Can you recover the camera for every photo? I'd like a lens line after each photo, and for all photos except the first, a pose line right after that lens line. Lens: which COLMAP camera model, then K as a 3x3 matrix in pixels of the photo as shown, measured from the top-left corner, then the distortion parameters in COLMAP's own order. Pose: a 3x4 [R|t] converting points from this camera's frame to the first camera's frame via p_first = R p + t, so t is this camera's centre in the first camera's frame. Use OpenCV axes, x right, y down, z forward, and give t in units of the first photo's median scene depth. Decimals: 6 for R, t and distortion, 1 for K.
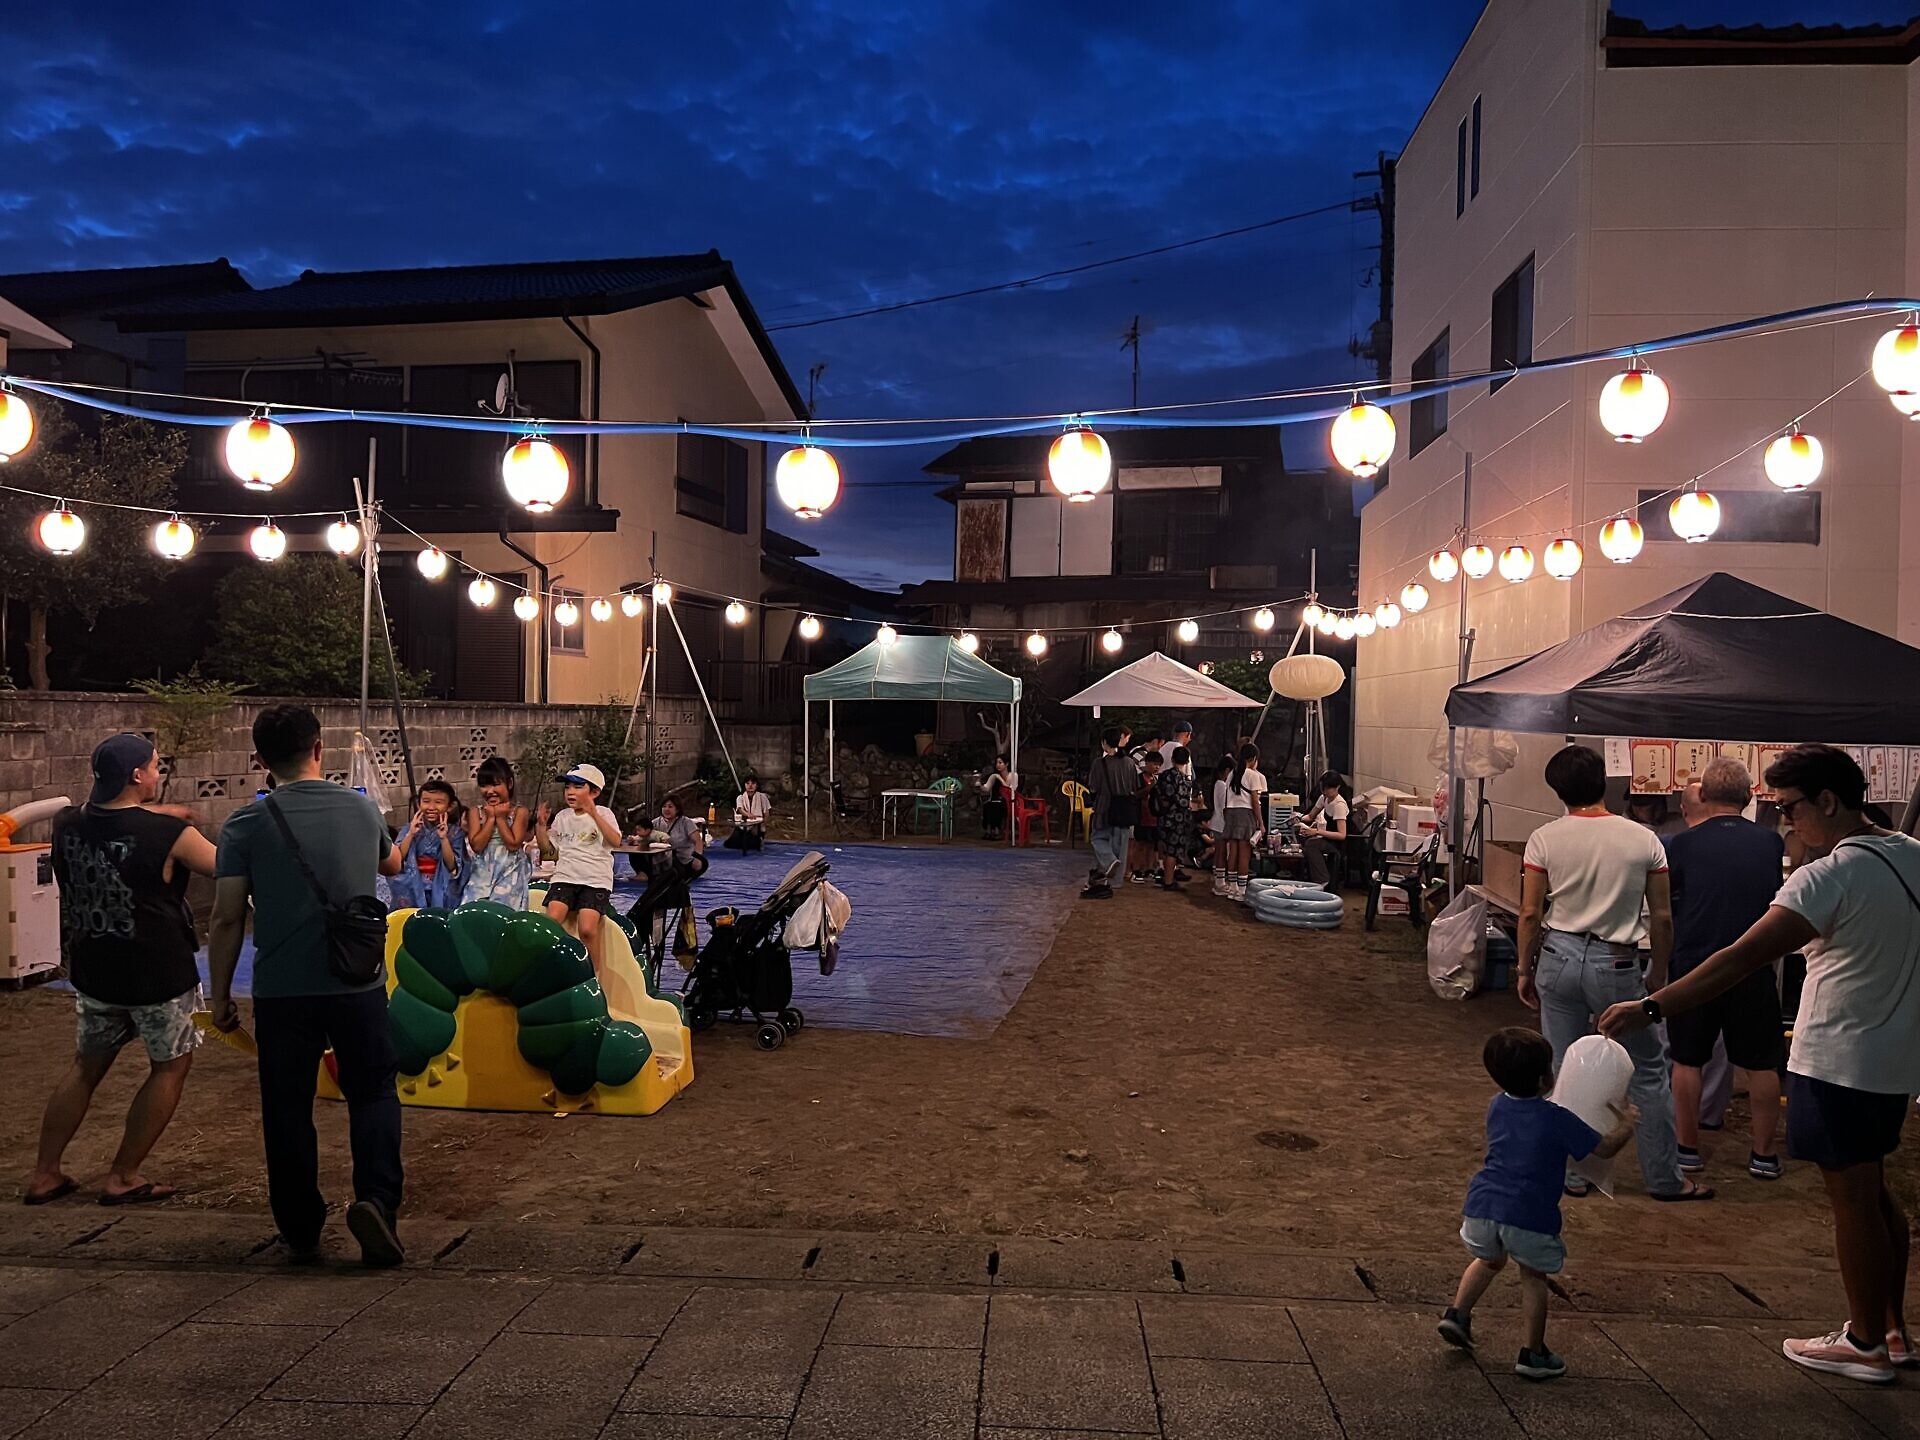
lens RADIAL K [[1464.7, 0, 952.7], [0, 1464.7, 762.7], [0, 0, 1]] dist [0.005624, -0.002378]
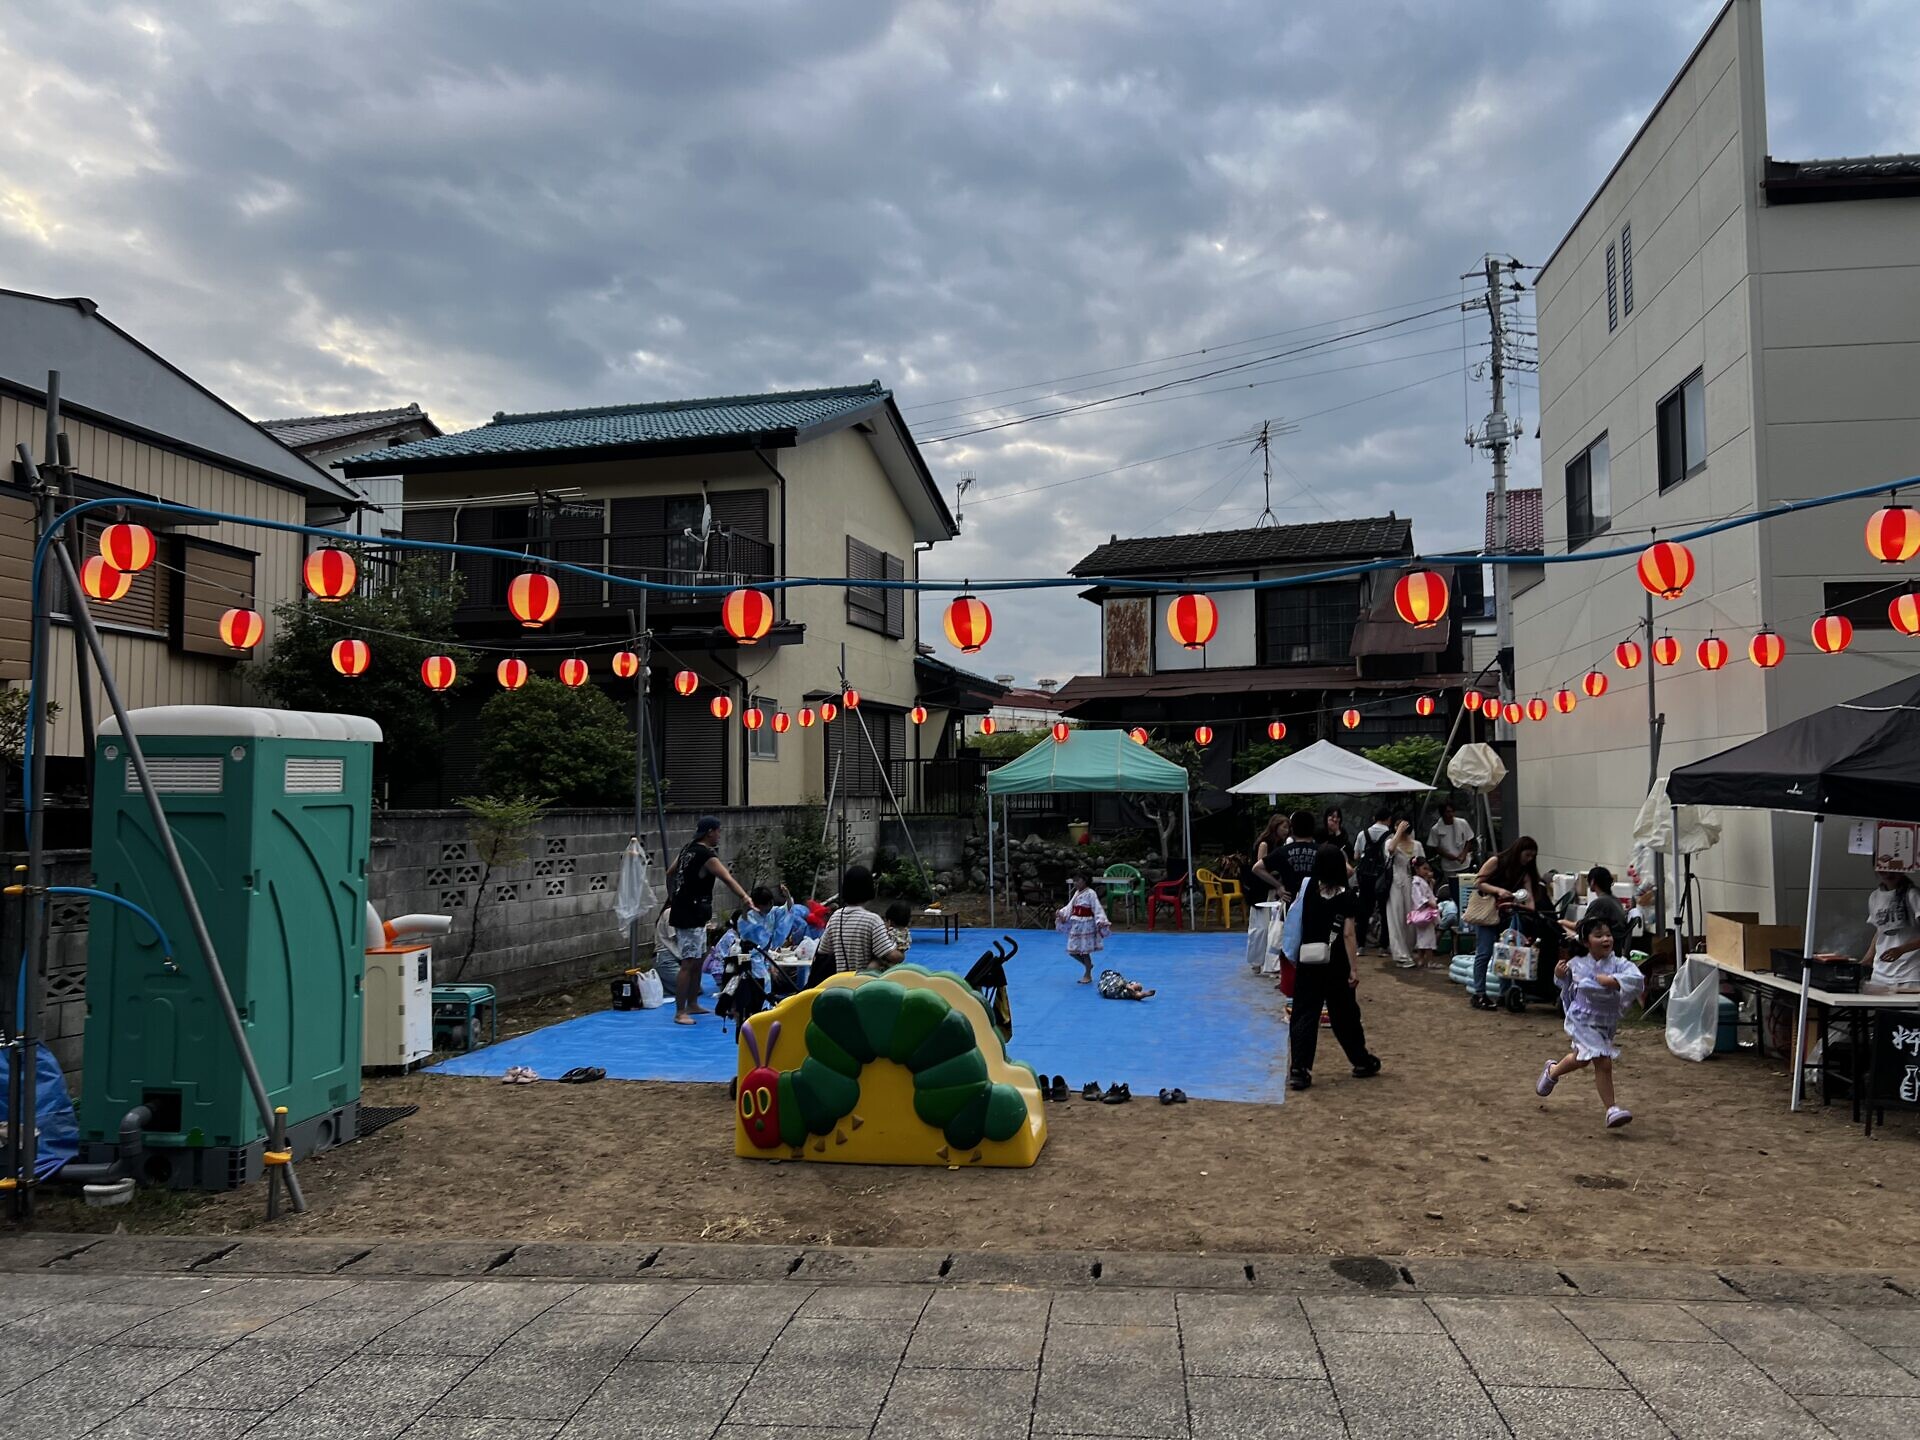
lens RADIAL K [[1461.1, 0, 960.0], [0, 1461.1, 720.0], [0, 0, 1]] dist [0.034120, -0.044616]
pose [[0.998037, -0.033412, -0.052969, -0.099976], [0.028522, 0.995486, -0.090520, -0.002538], [0.055755, 0.088831, 0.994485, -0.092625]]
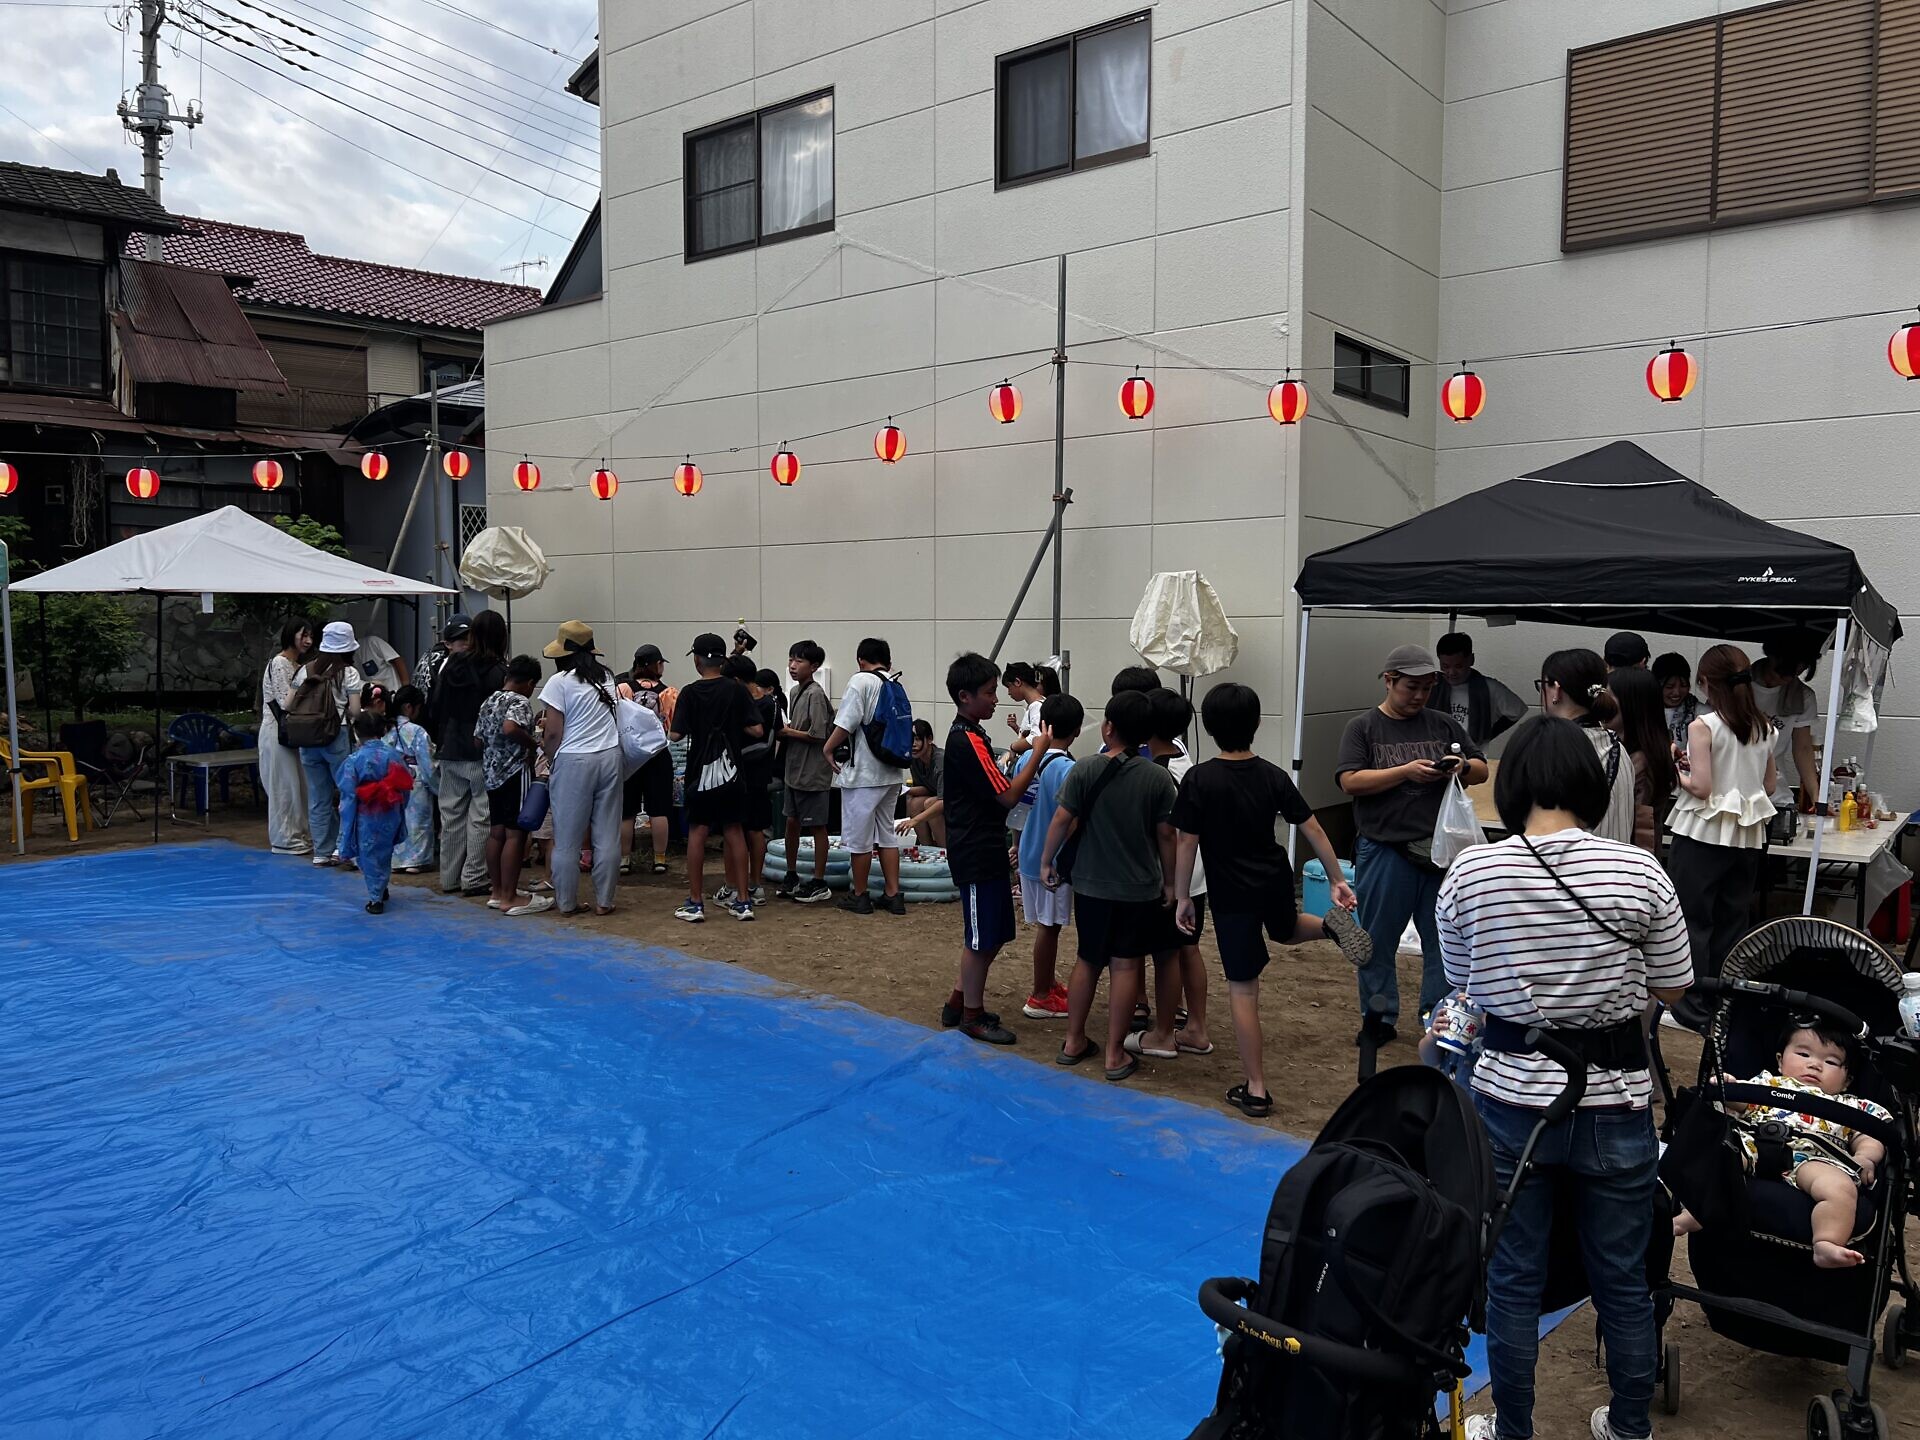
lens RADIAL K [[1461.1, 0, 960.0], [0, 1461.1, 720.0], [0, 0, 1]] dist [0.034120, -0.044616]
pose [[0.547973, -0.072280, 0.833367, -0.343301], [0.038791, 0.997384, 0.060999, -0.016278], [-0.835596, -0.001099, 0.549343, 0.636745]]
